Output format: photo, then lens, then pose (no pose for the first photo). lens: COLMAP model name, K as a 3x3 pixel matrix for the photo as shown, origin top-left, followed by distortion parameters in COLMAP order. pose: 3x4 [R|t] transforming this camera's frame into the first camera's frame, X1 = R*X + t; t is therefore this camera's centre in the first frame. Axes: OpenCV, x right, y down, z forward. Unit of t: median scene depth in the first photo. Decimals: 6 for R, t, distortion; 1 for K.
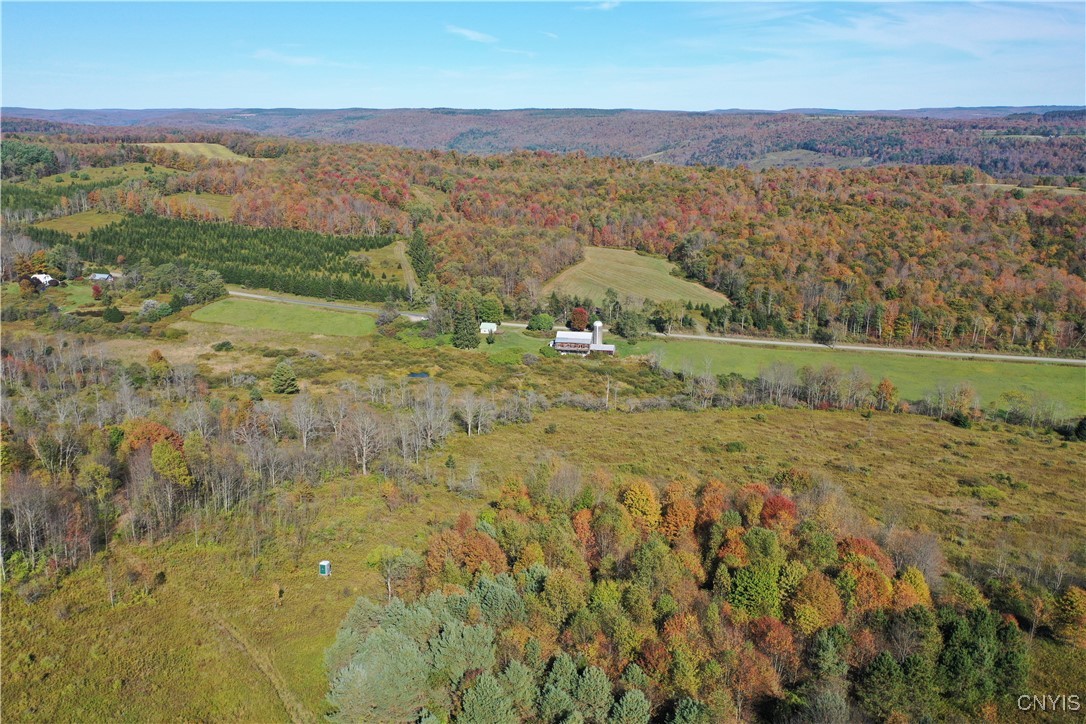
lens RADIAL K [[865.8, 0, 543.0], [0, 865.8, 362.0], [0, 0, 1]] dist [0.018594, 0.009396]
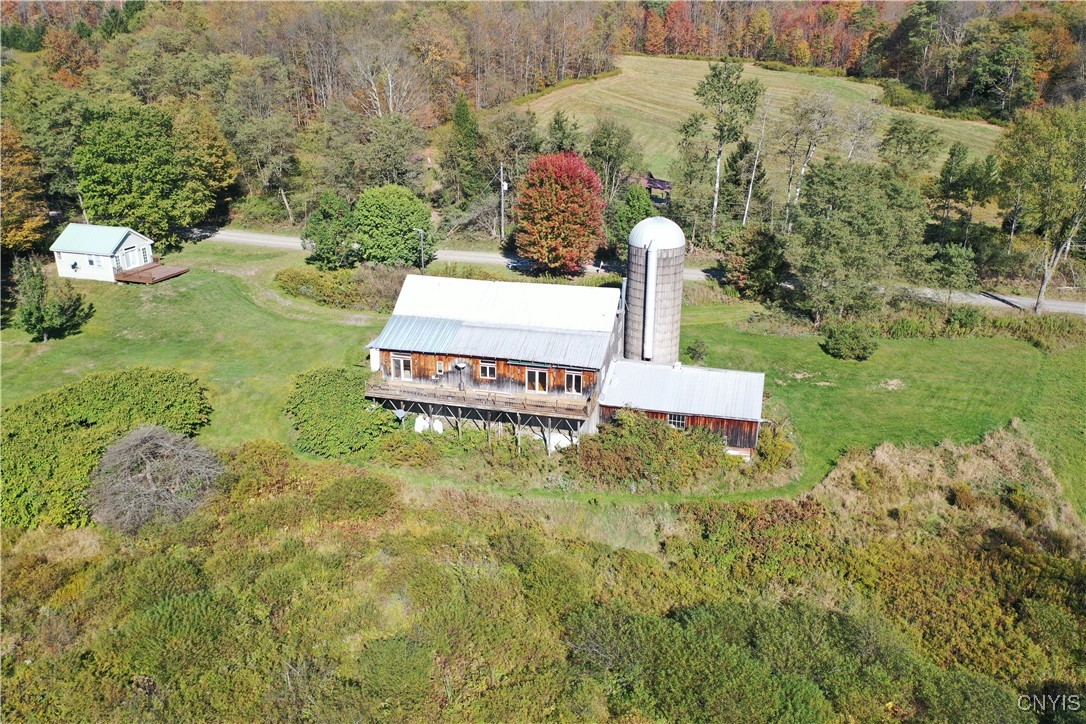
lens RADIAL K [[865.8, 0, 543.0], [0, 865.8, 362.0], [0, 0, 1]] dist [0.018594, 0.009396]
pose [[0.998241, 0.023606, -0.054378, 0.040434], [-0.019544, 0.997062, 0.074062, -0.025068], [0.055967, -0.072869, 0.995770, 0.656336]]
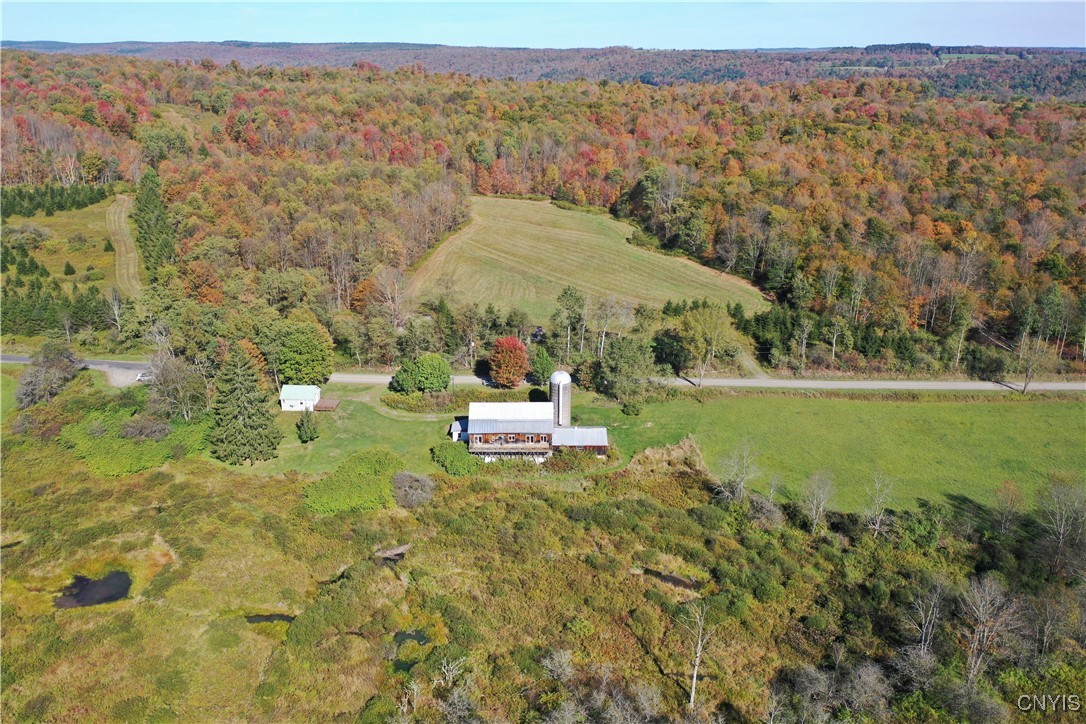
lens RADIAL K [[865.8, 0, 543.0], [0, 865.8, 362.0], [0, 0, 1]] dist [0.018594, 0.009396]
pose [[0.978604, -0.064544, 0.195367, -0.023075], [0.052492, 0.996421, 0.066257, -0.063960], [-0.198944, -0.054584, 0.978490, 0.455574]]
